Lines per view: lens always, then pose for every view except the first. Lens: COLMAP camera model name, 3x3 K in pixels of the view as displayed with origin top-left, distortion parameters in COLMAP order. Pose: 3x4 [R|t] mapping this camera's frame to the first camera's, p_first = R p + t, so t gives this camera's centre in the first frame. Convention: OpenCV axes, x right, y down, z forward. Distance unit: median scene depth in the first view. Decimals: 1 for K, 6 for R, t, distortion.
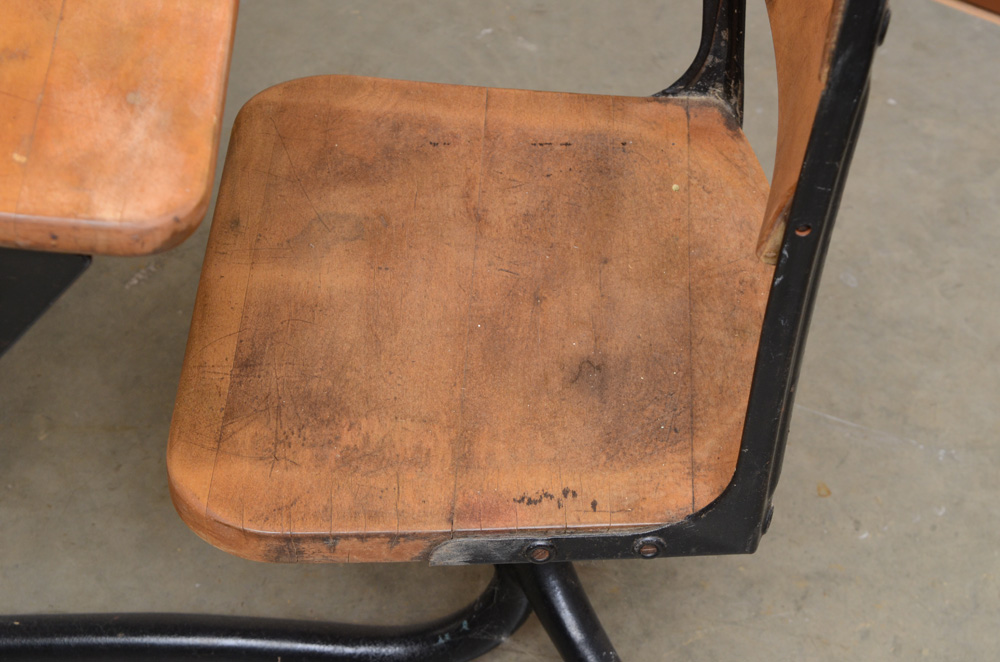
lens RADIAL K [[1996.8, 0, 498.0], [0, 1996.8, 370.9], [0, 0, 1]] dist [0.133658, 0.000000]
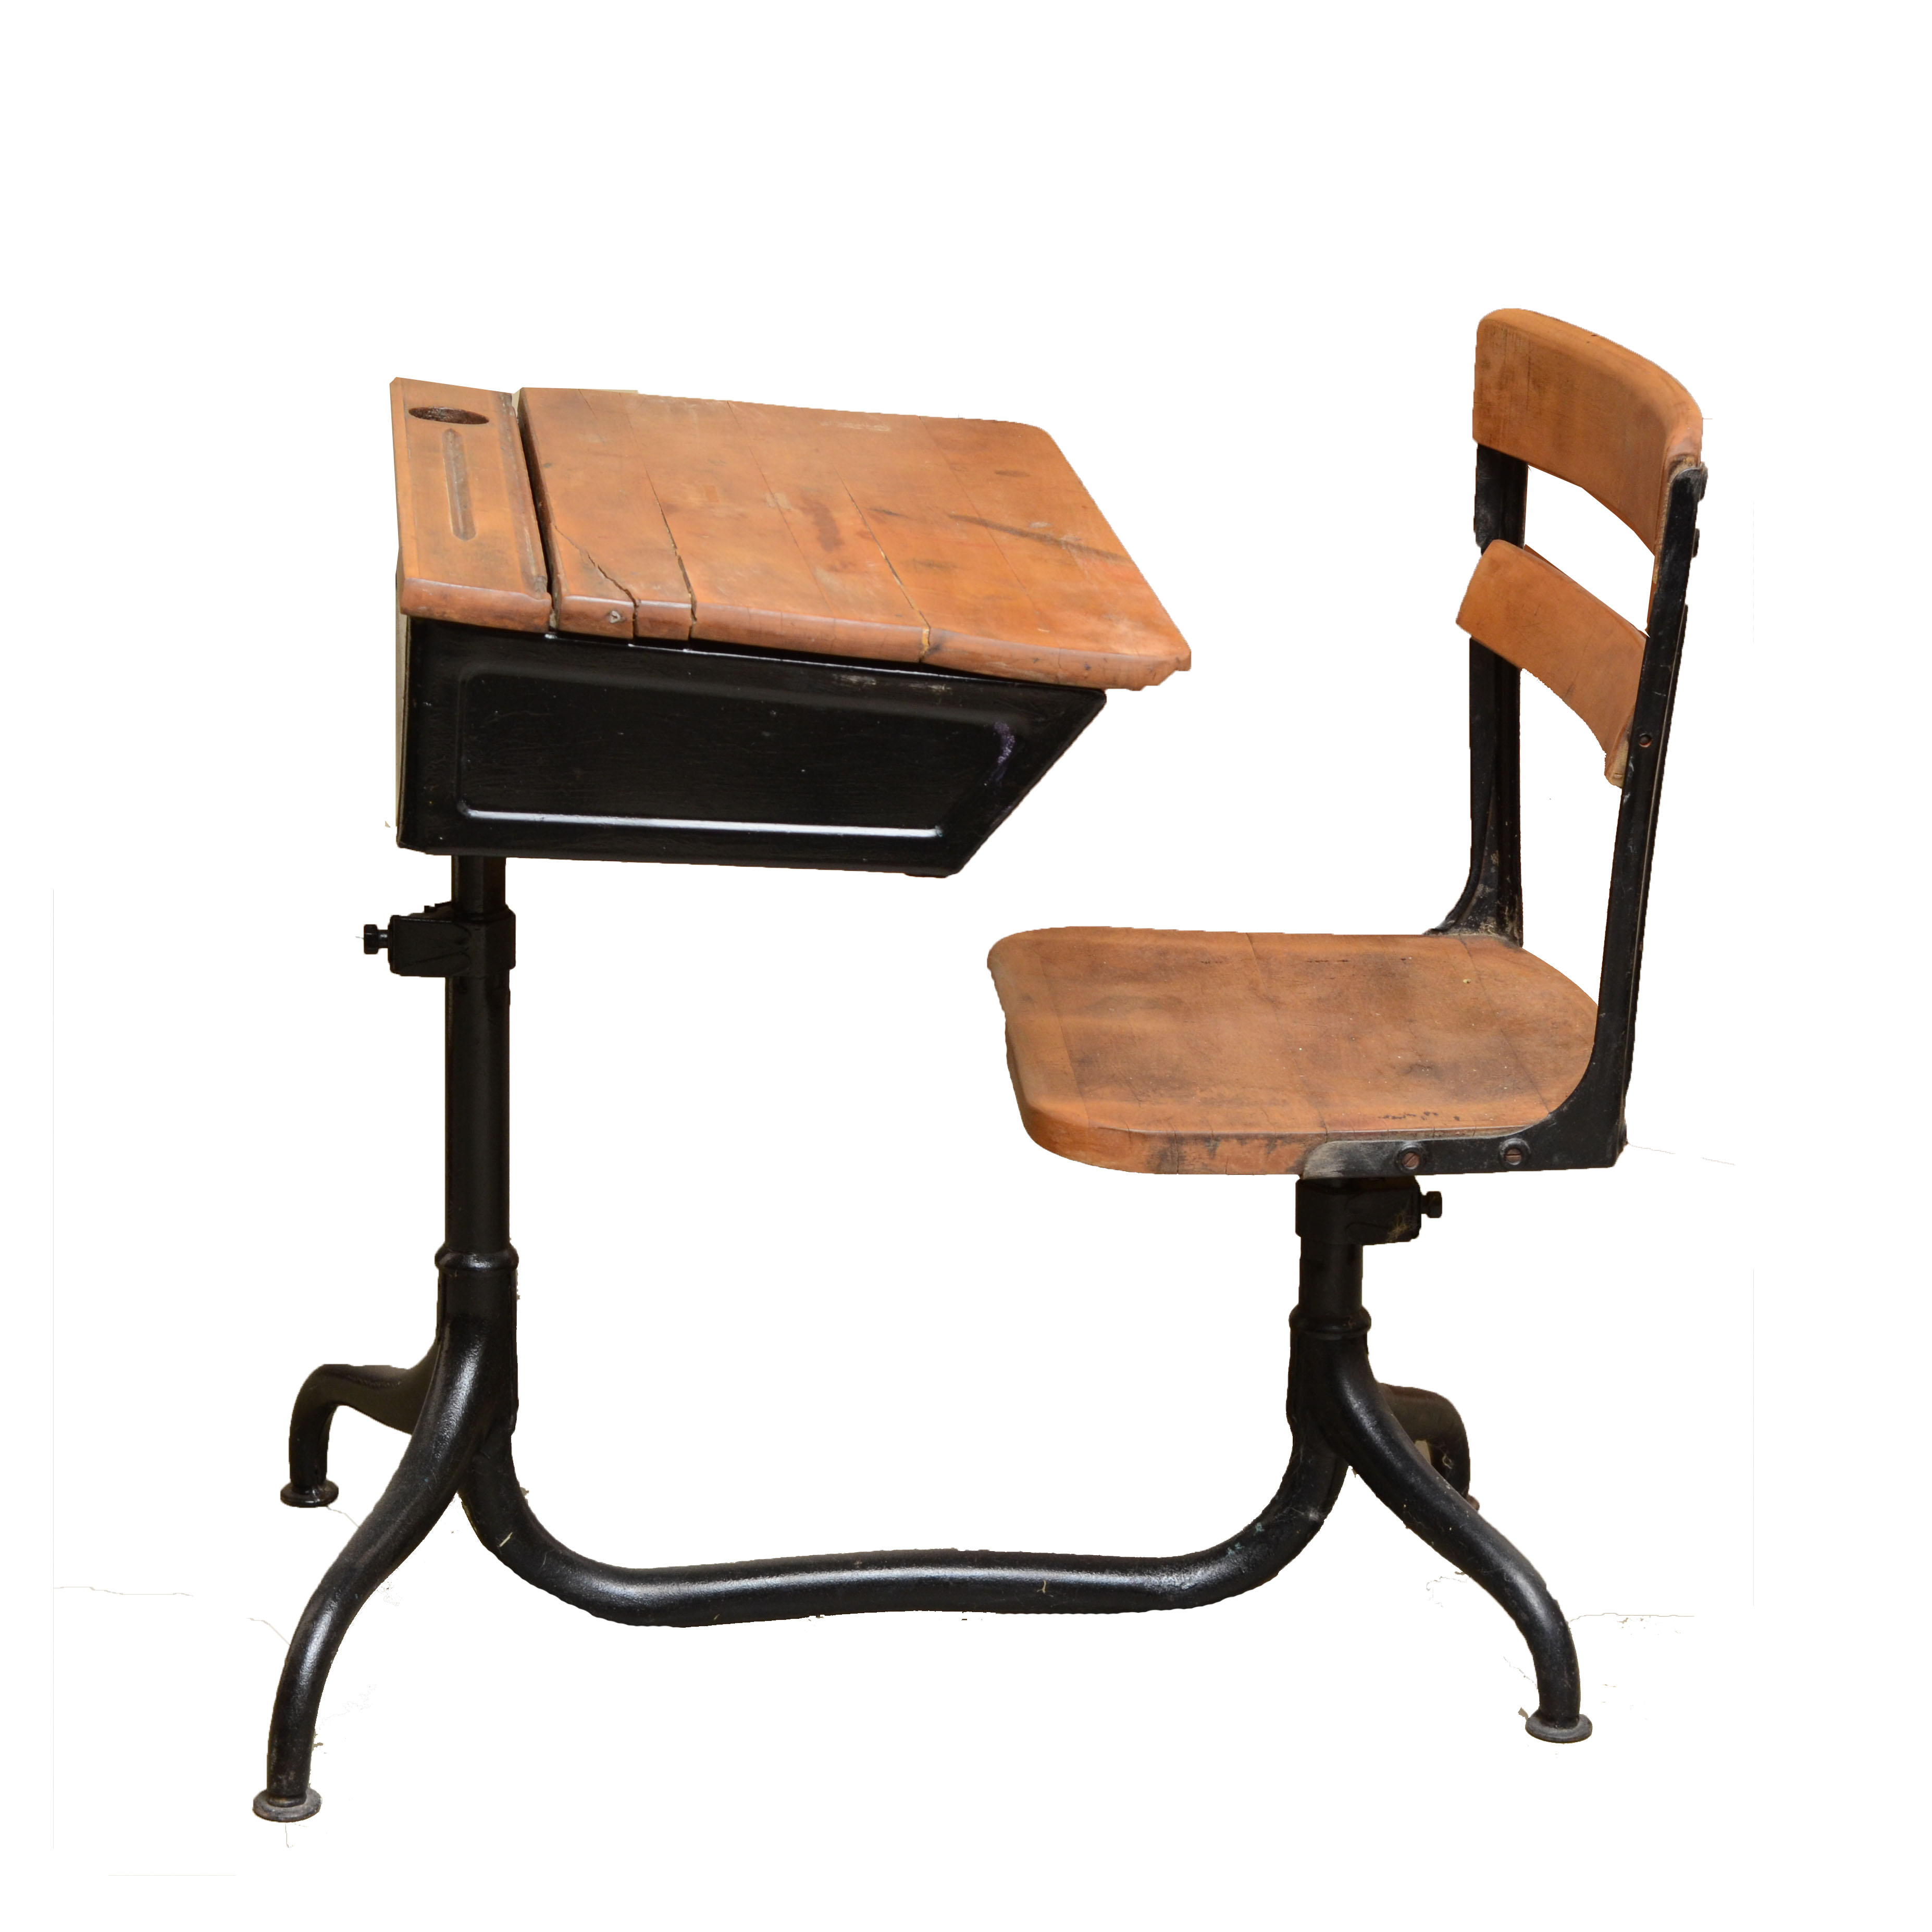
lens RADIAL K [[4901.0, 0, 962.1], [0, 4901.0, 965.5], [0, 0, 1]] dist [0.210371, 0.000000]
pose [[0.994403, -0.011291, 0.105051, -0.471827], [0.059659, 0.880609, -0.470074, 1.175100], [-0.087201, 0.473710, 0.876353, -1.240601]]
